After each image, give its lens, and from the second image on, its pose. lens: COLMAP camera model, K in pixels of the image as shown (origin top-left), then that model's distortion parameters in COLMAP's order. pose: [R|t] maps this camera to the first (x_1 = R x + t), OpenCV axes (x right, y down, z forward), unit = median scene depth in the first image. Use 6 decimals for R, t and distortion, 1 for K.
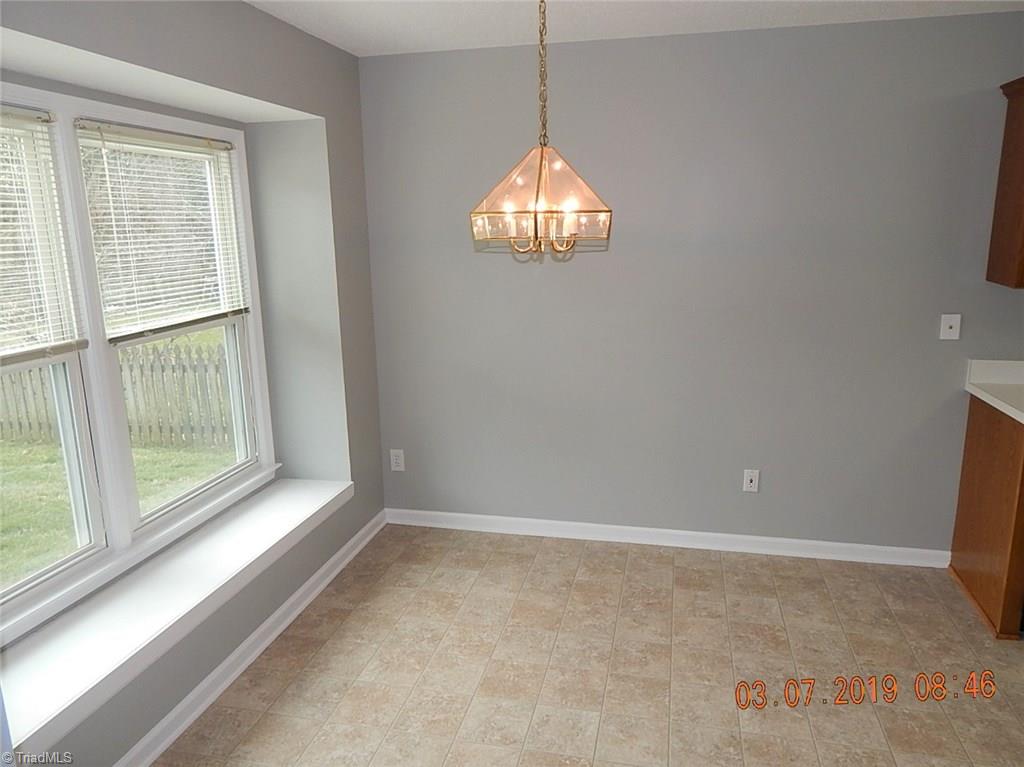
lens RADIAL K [[688.9, 0, 514.2], [0, 688.9, 381.5], [0, 0, 1]] dist [0.000731, -0.001065]
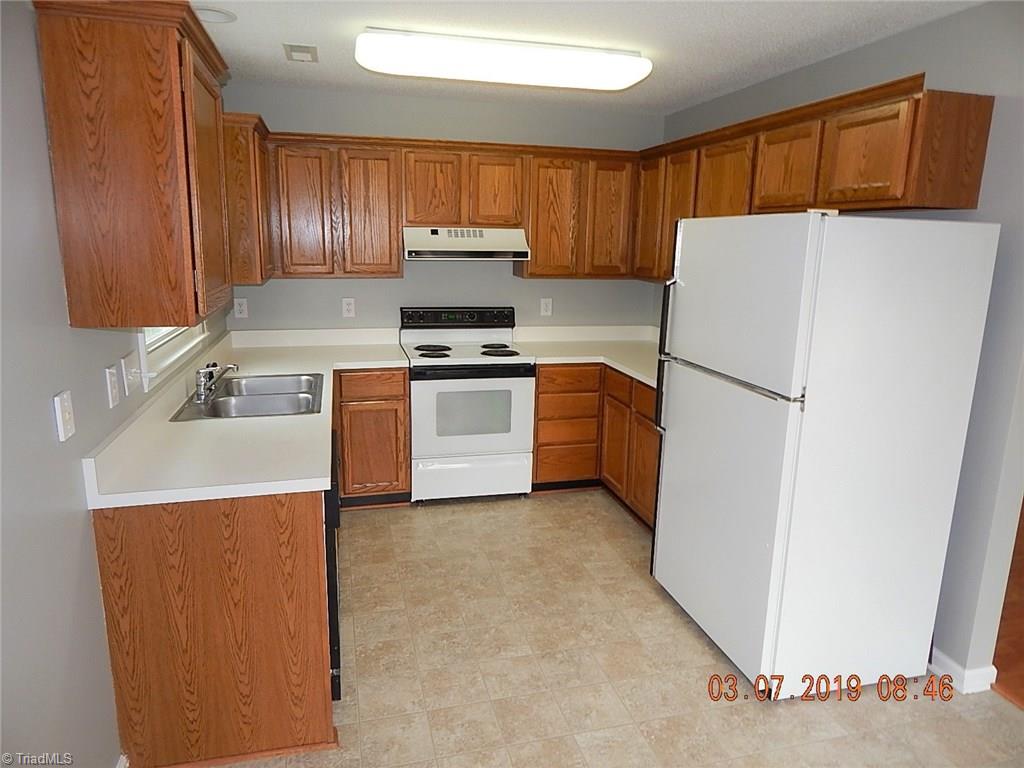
lens RADIAL K [[688.9, 0, 514.8], [0, 688.9, 383.6], [0, 0, 1]] dist [0.000731, -0.001065]
pose [[-0.473636, -0.171056, 0.863949, -0.551670], [0.187261, 0.938968, 0.288570, -0.260309], [-0.860582, 0.298461, -0.412697, 1.230118]]
